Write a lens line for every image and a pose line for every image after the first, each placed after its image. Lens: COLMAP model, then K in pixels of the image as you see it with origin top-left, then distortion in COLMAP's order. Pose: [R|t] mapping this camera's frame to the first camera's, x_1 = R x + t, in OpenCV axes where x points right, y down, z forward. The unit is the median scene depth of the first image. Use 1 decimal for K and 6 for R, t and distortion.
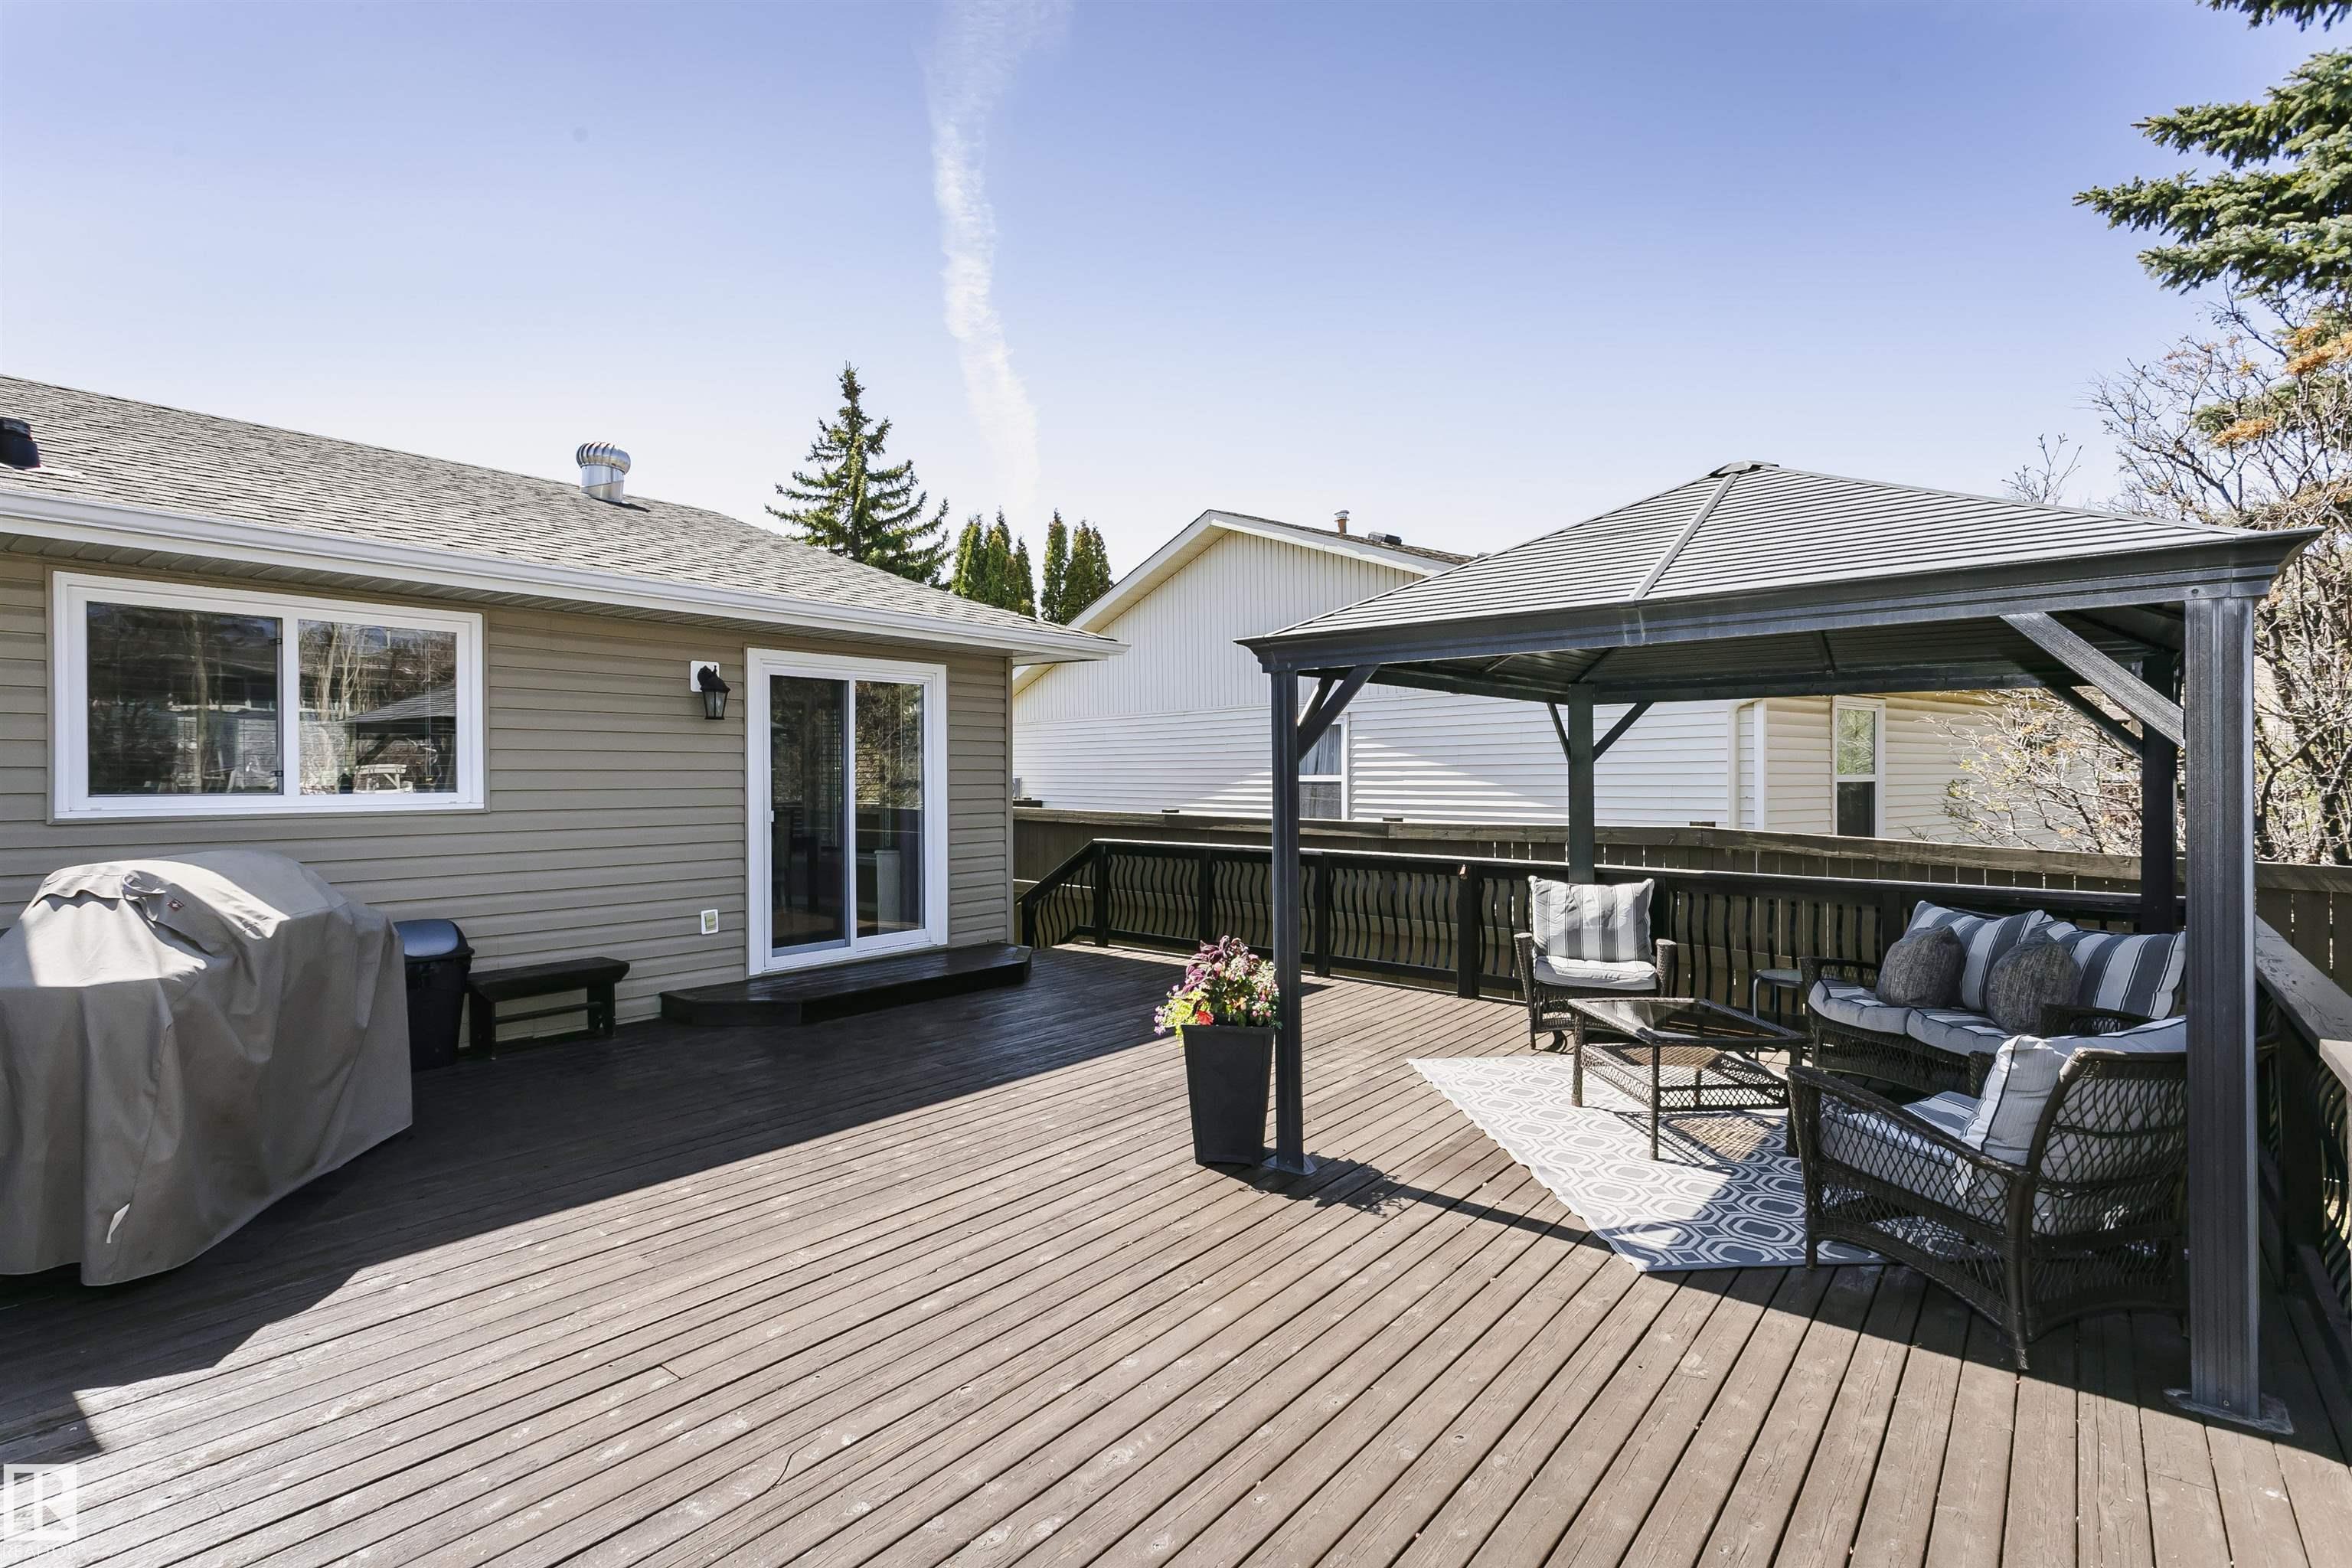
lens RADIAL K [[1124.6, 0, 1138.0], [0, 1124.6, 768.0], [0, 0, 1]] dist [0.003764, 0.001781]
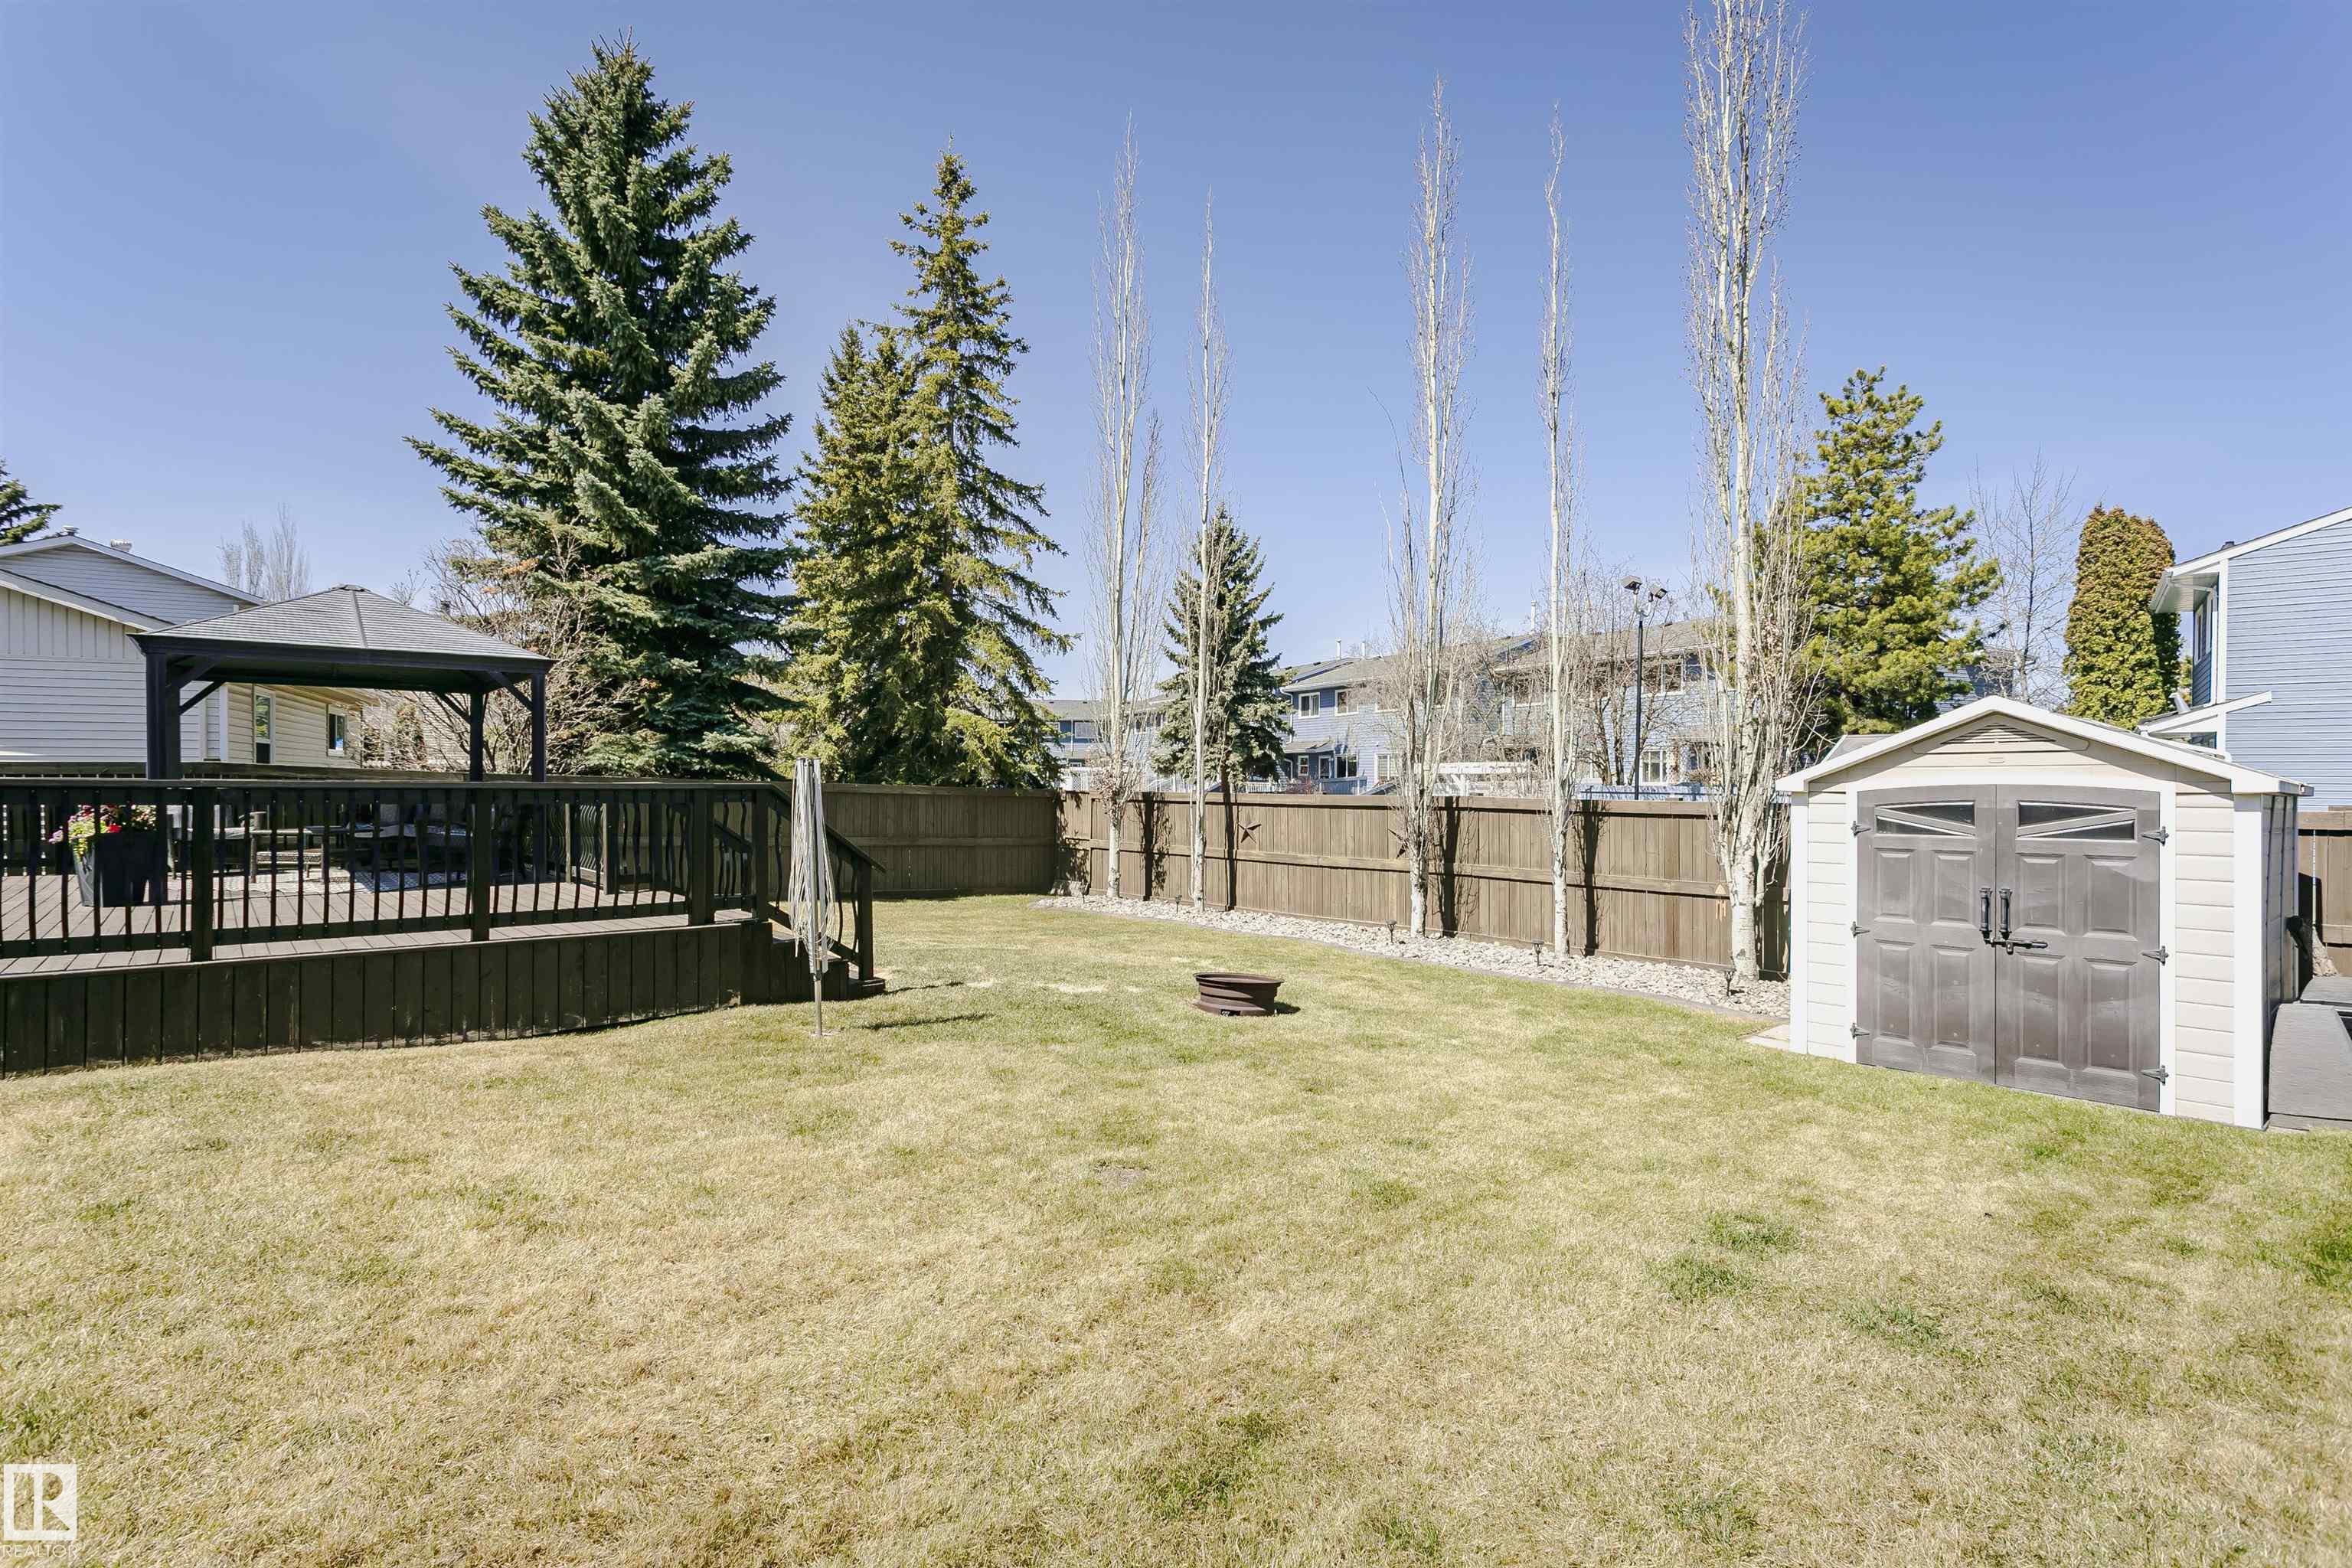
lens RADIAL K [[1153.2, 0, 1116.3], [0, 1153.2, 772.2], [0, 0, 1]] dist [-0.000884, 0.000479]
pose [[0.184685, 0.008053, 0.982765, -0.867072], [-0.008445, 0.999943, -0.006607, 0.066959], [-0.982762, -0.007080, 0.184742, -0.553854]]
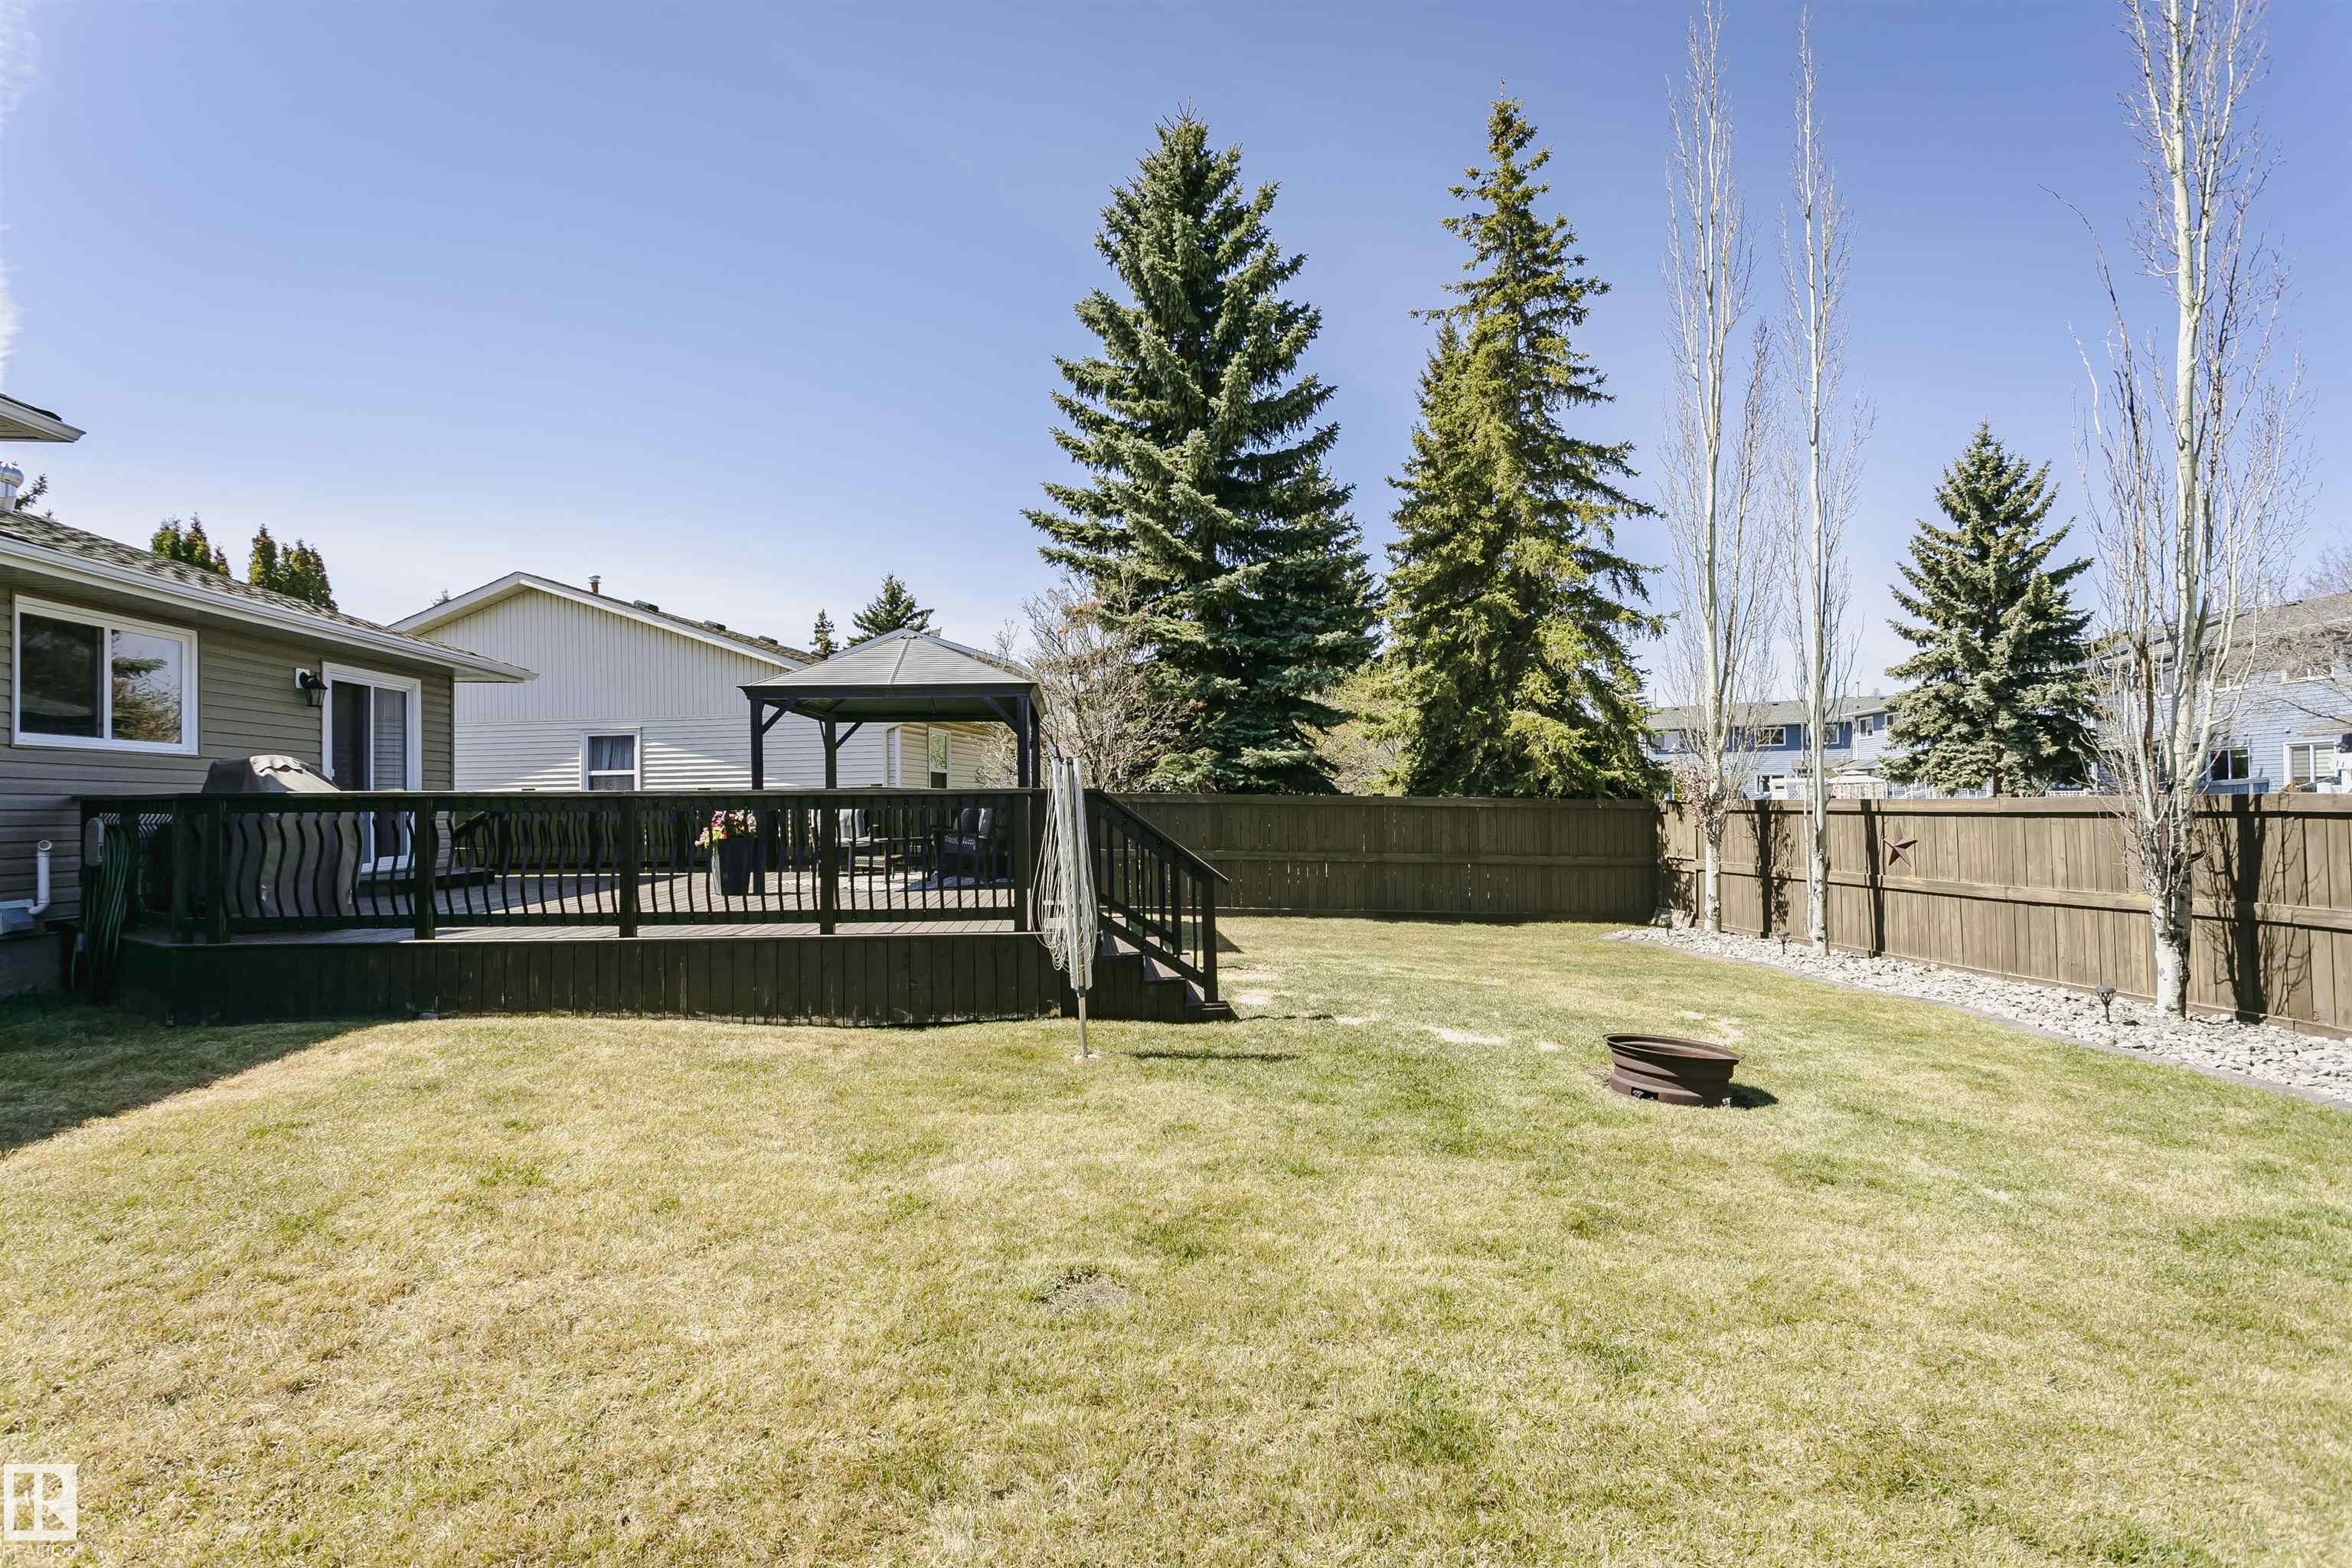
lens RADIAL K [[1124.6, 0, 1138.0], [0, 1124.6, 768.0], [0, 0, 1]] dist [0.003764, 0.001781]
pose [[0.727644, 0.016323, 0.685760, -0.537903], [0.008756, 0.999414, -0.033080, 0.089425], [-0.685899, 0.030075, 0.727075, -0.788525]]
